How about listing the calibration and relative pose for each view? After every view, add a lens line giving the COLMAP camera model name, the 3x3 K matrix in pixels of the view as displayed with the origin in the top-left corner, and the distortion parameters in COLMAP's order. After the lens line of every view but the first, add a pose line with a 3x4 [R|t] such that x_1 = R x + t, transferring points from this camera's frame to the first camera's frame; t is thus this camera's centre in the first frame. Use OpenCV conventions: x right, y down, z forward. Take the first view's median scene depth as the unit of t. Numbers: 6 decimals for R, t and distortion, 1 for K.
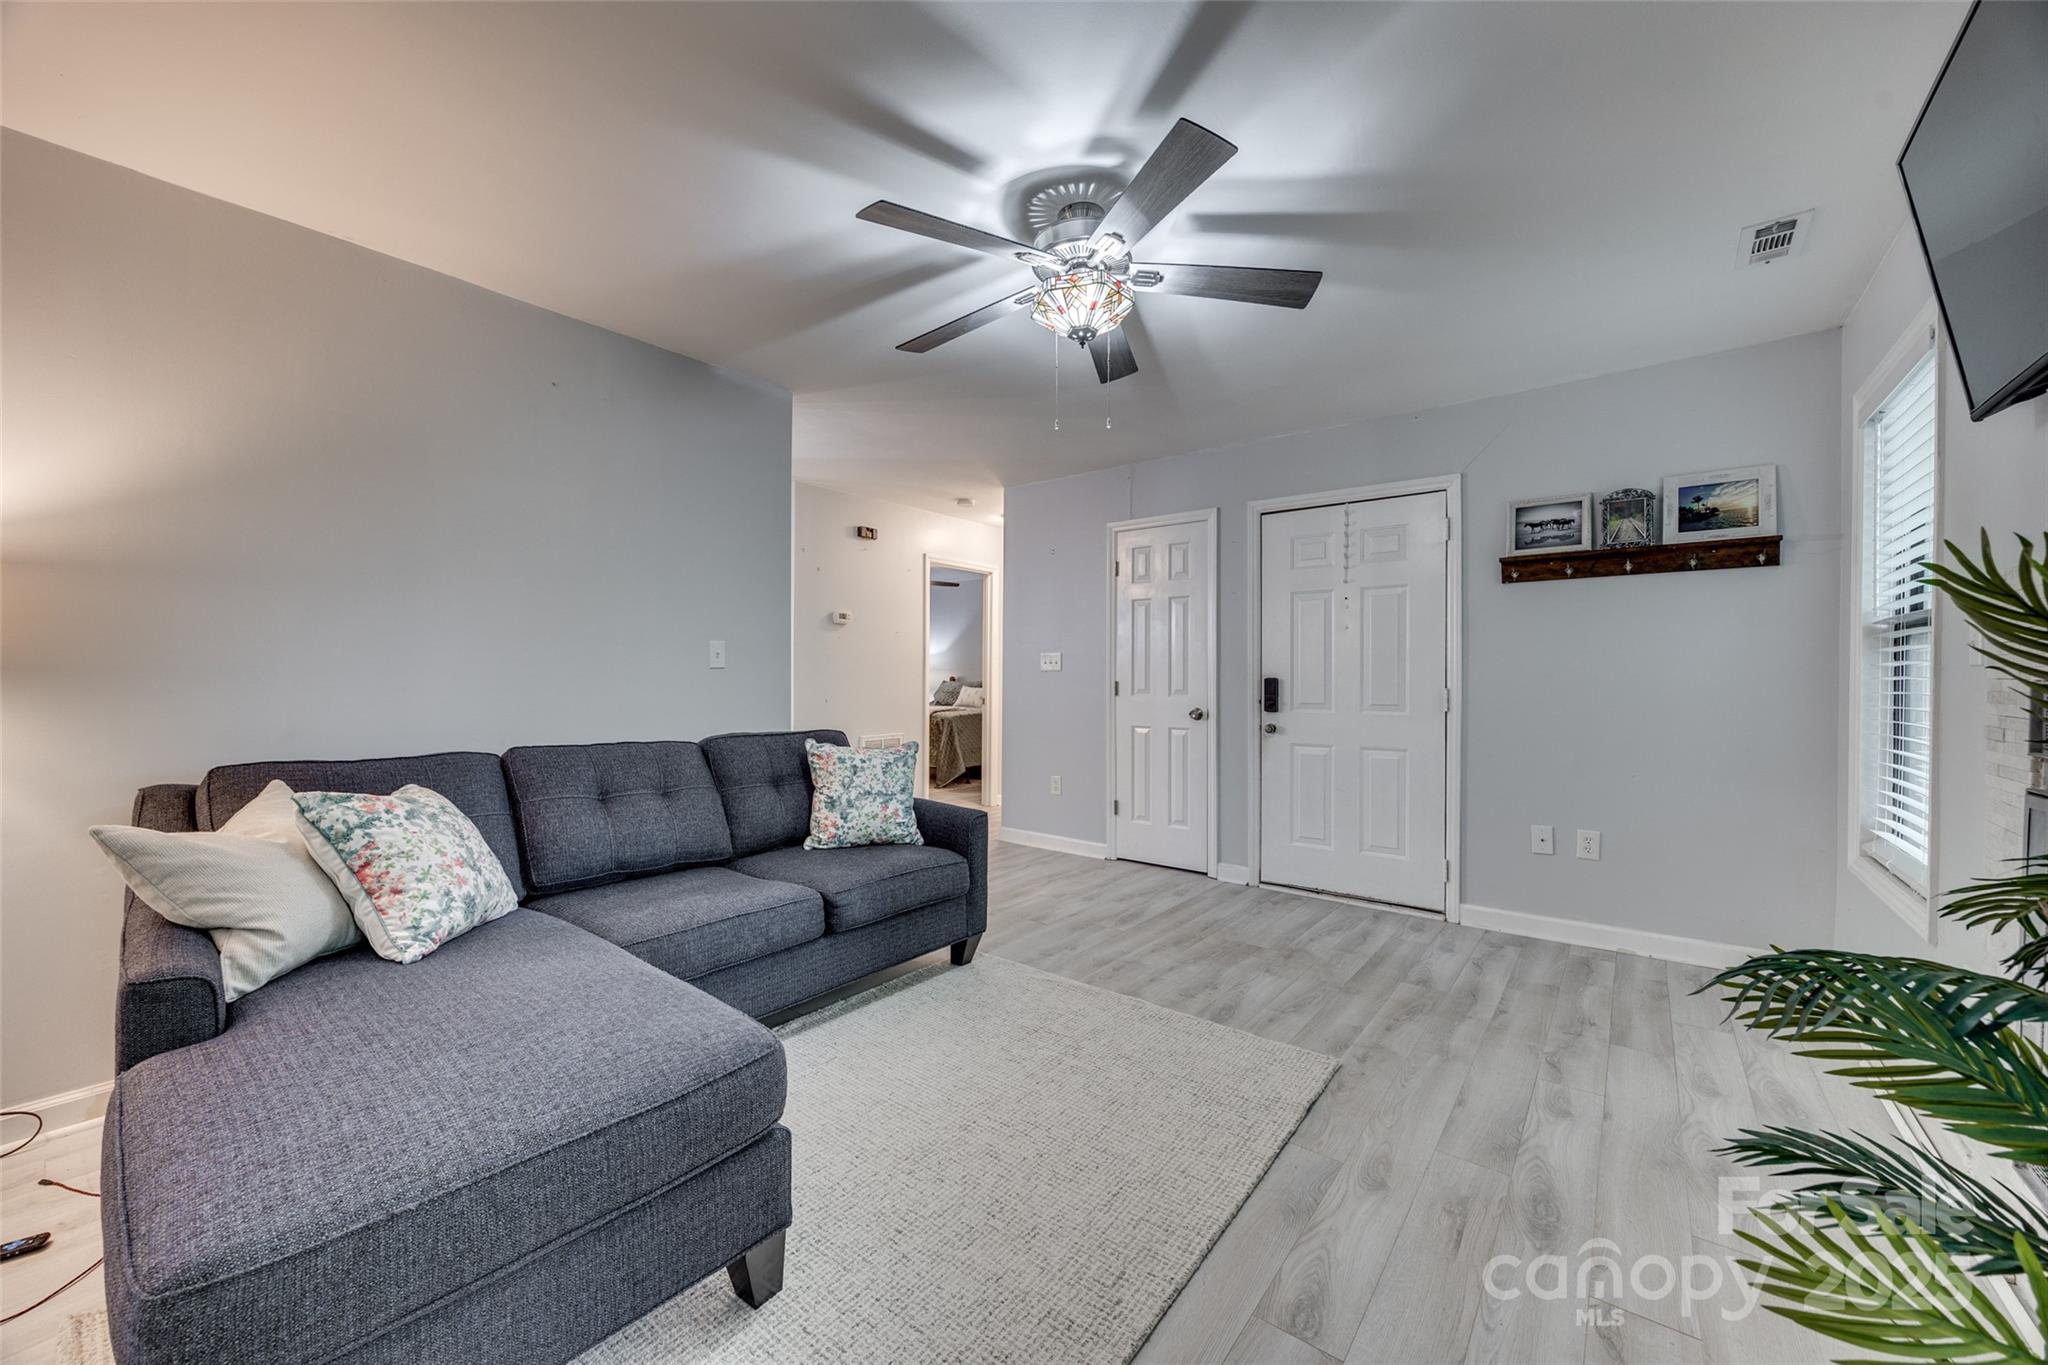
lens RADIAL K [[778.0, 0, 1038.6], [0, 778.0, 684.4], [0, 0, 1]] dist [-0.004551, 0.000862]
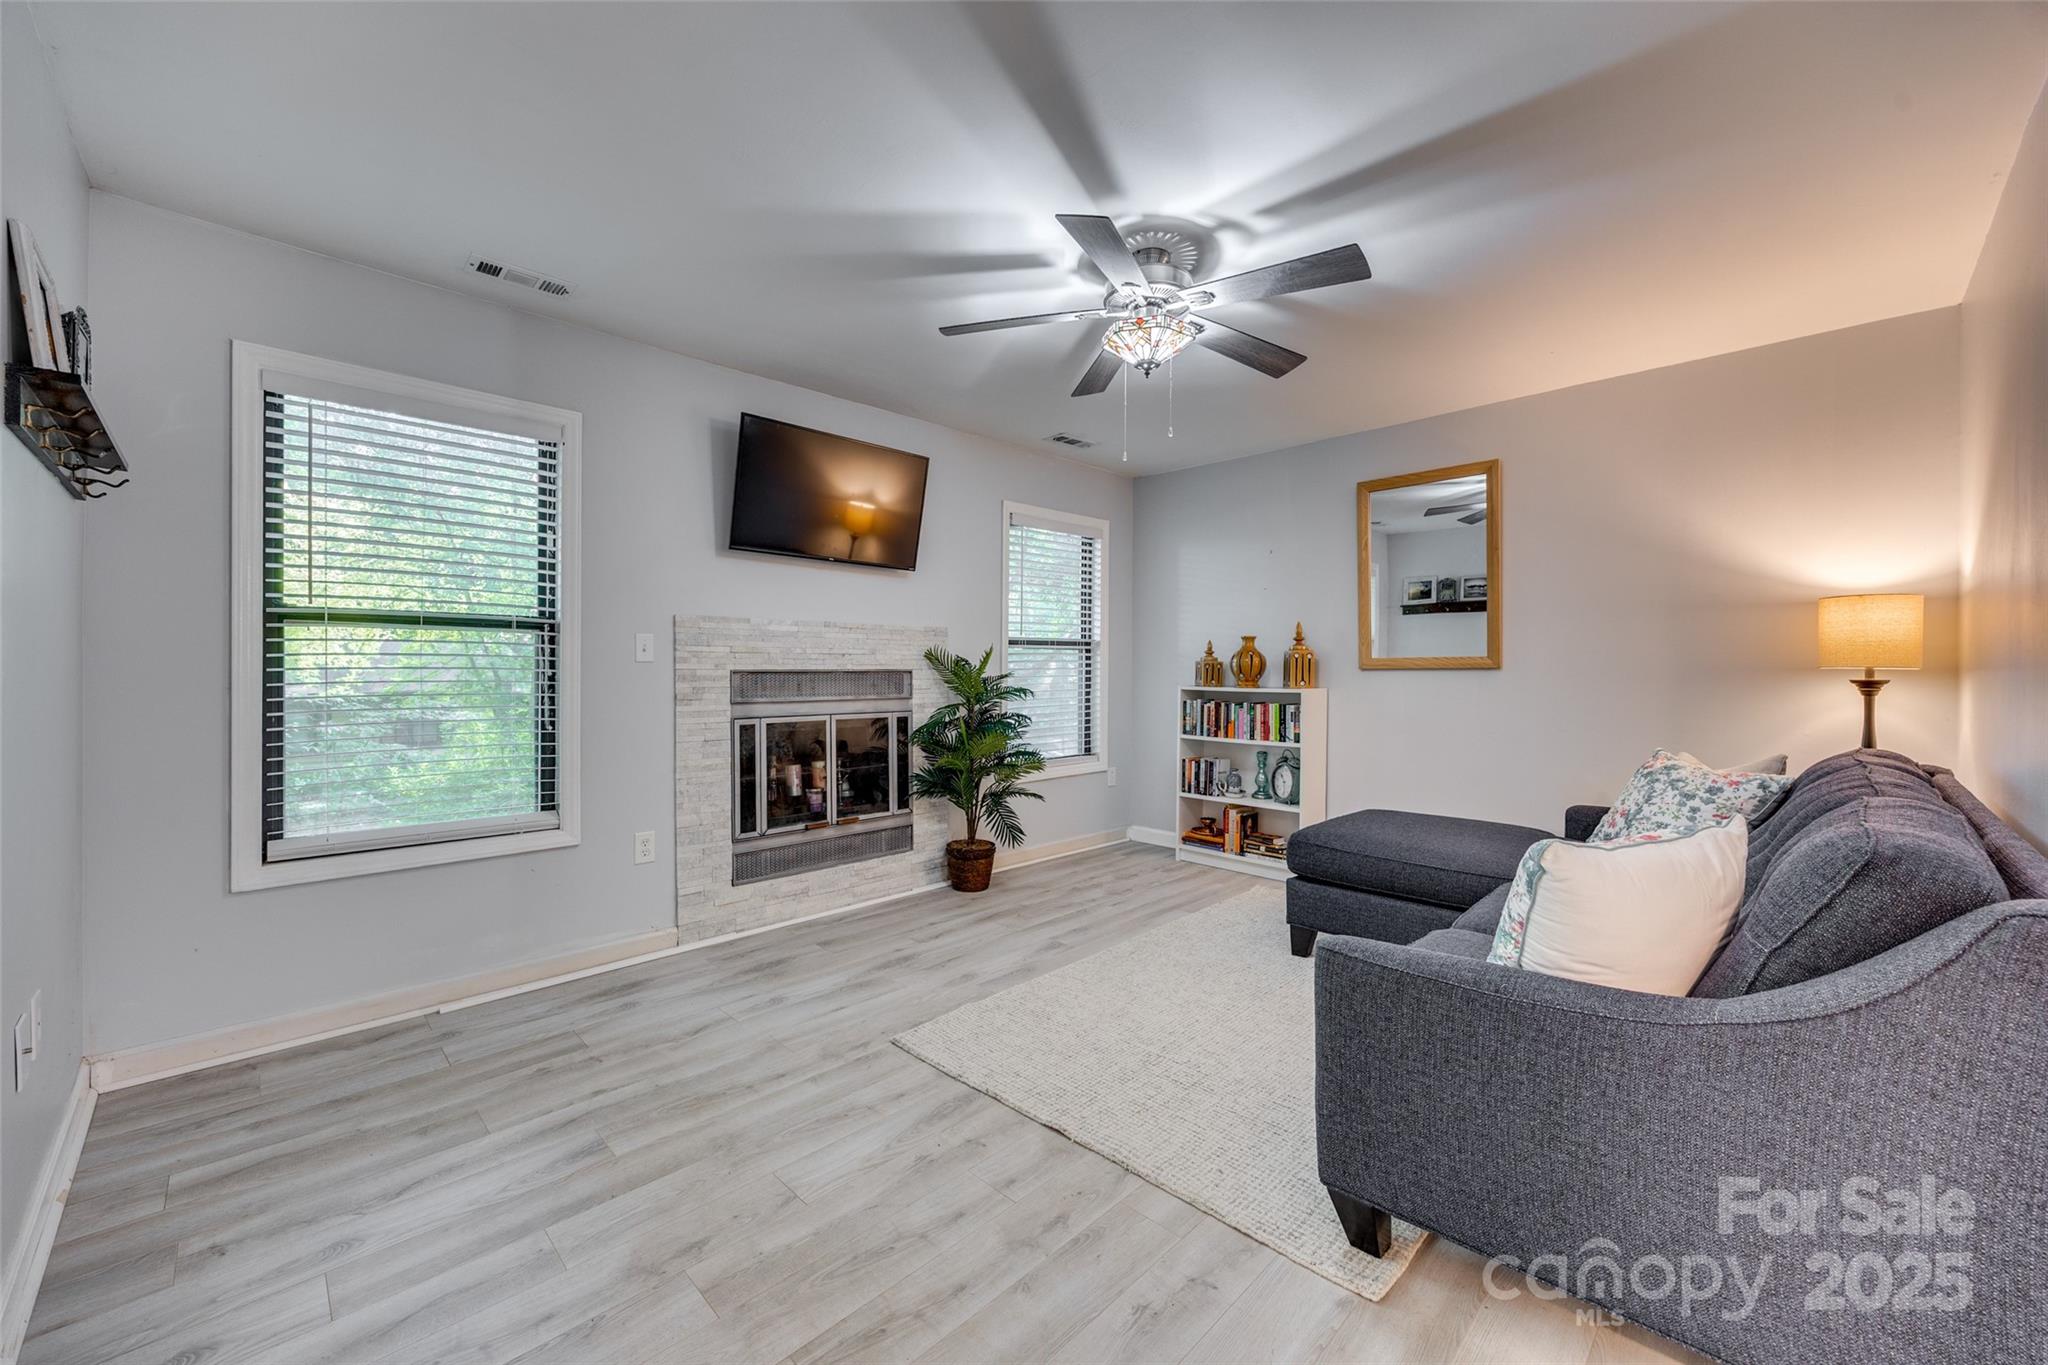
lens RADIAL K [[778.0, 0, 1027.0], [0, 778.0, 679.1], [0, 0, 1]] dist [-0.004551, 0.000862]
pose [[-0.991331, -0.005522, 0.131271, 0.062055], [-0.002484, 0.999725, 0.023297, -0.019443], [-0.131364, 0.022769, -0.991073, 1.702221]]
